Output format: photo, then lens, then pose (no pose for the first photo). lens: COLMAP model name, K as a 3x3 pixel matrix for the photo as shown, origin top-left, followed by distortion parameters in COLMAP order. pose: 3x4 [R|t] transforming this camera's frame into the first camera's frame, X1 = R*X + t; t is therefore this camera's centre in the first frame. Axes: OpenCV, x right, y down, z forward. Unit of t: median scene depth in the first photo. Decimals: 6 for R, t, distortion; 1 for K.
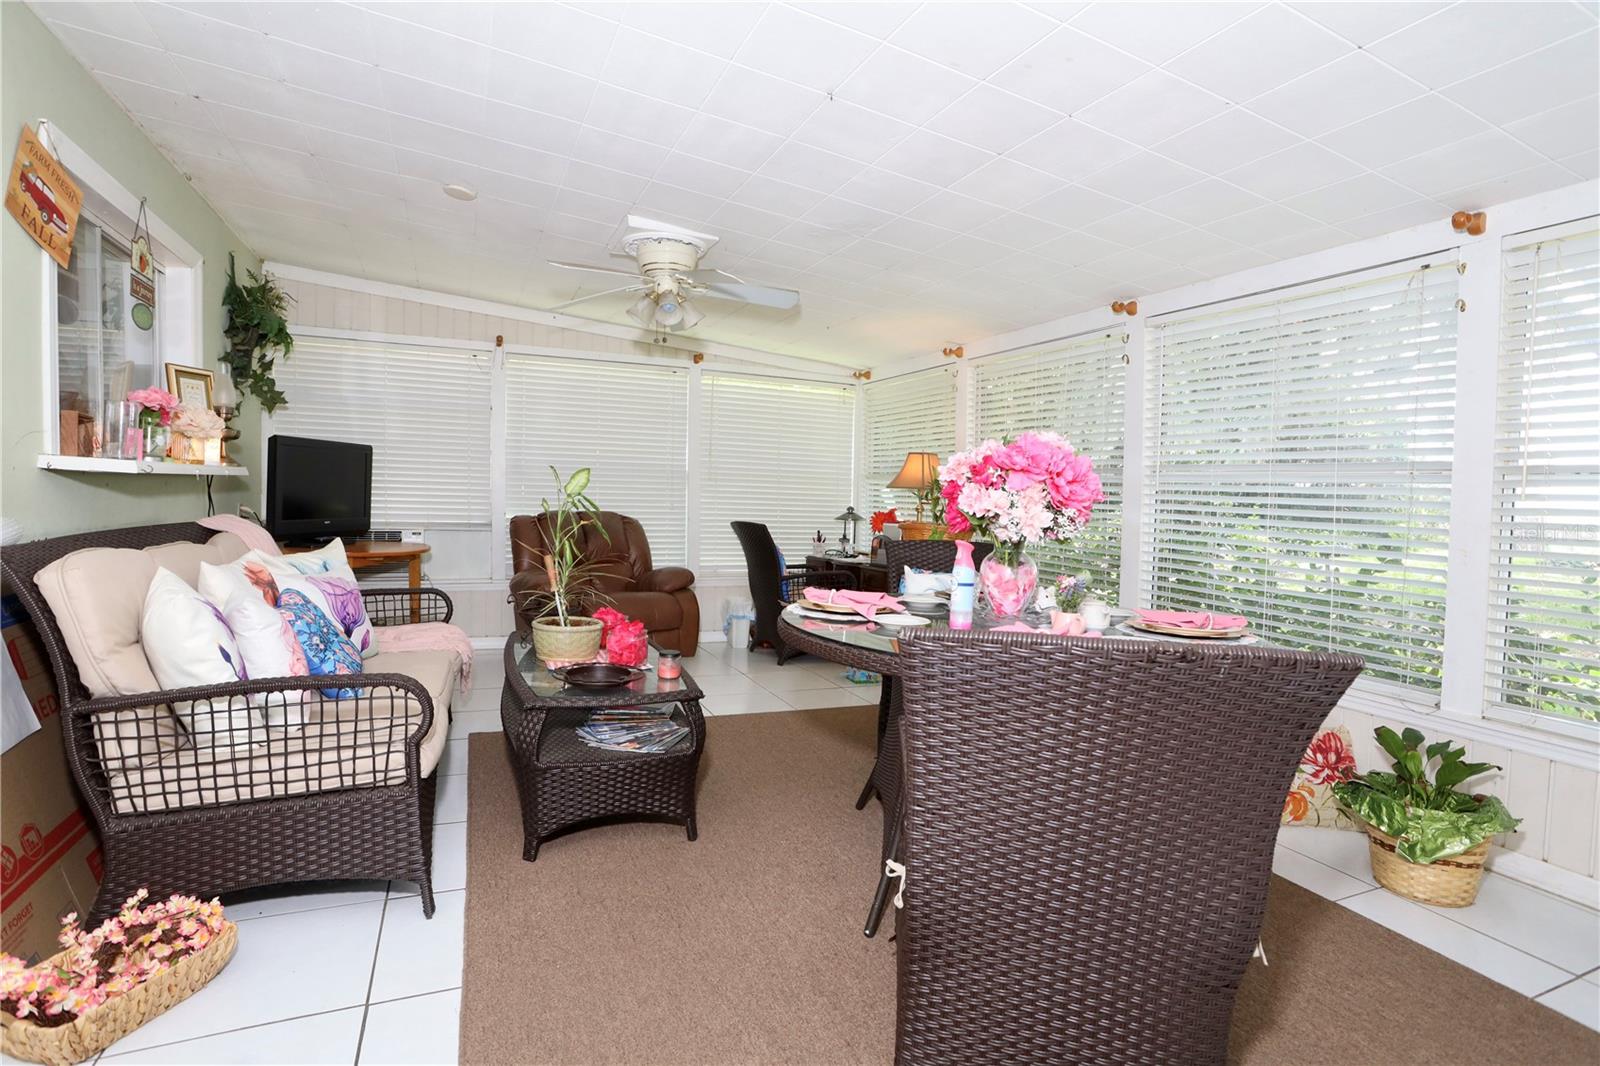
lens RADIAL K [[765.1, 0, 792.7], [0, 765.1, 518.3], [0, 0, 1]] dist [-0.052514, 0.021779]
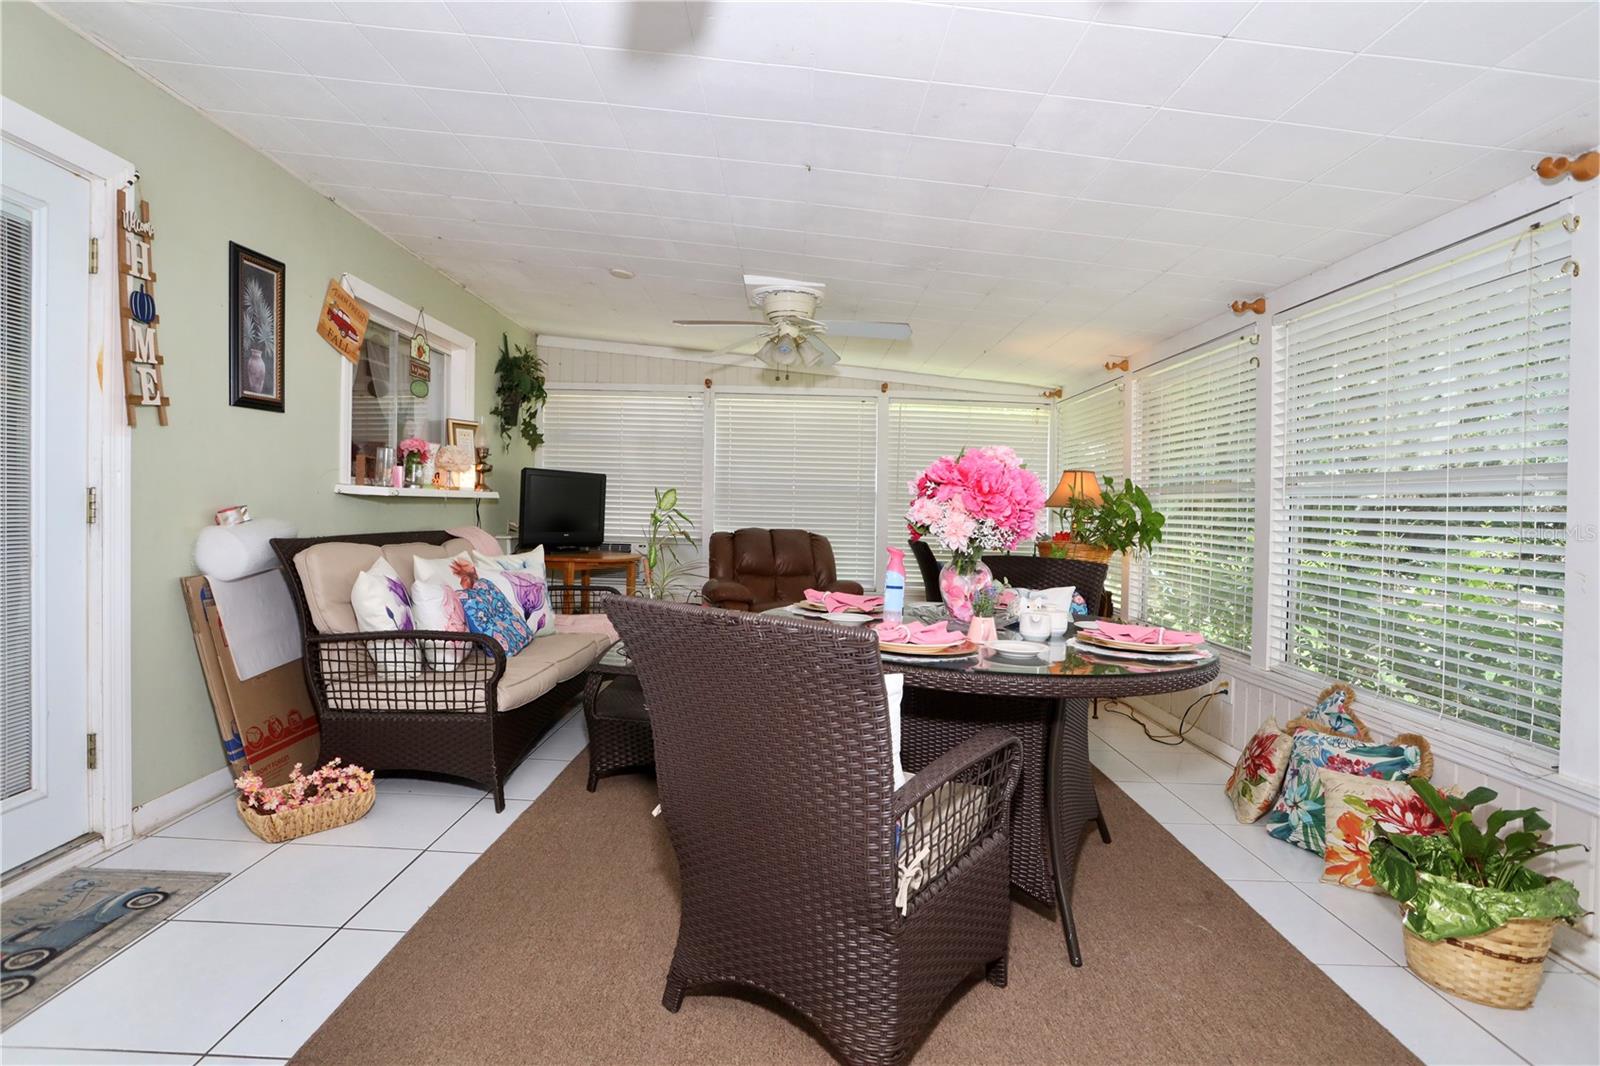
lens RADIAL K [[765.1, 0, 792.7], [0, 765.1, 518.3], [0, 0, 1]] dist [-0.052514, 0.021779]
pose [[0.917784, 0.000702, -0.397079, 0.497577], [-0.013322, 0.999490, -0.029024, 0.019233], [0.396856, 0.031928, 0.917326, -0.073175]]
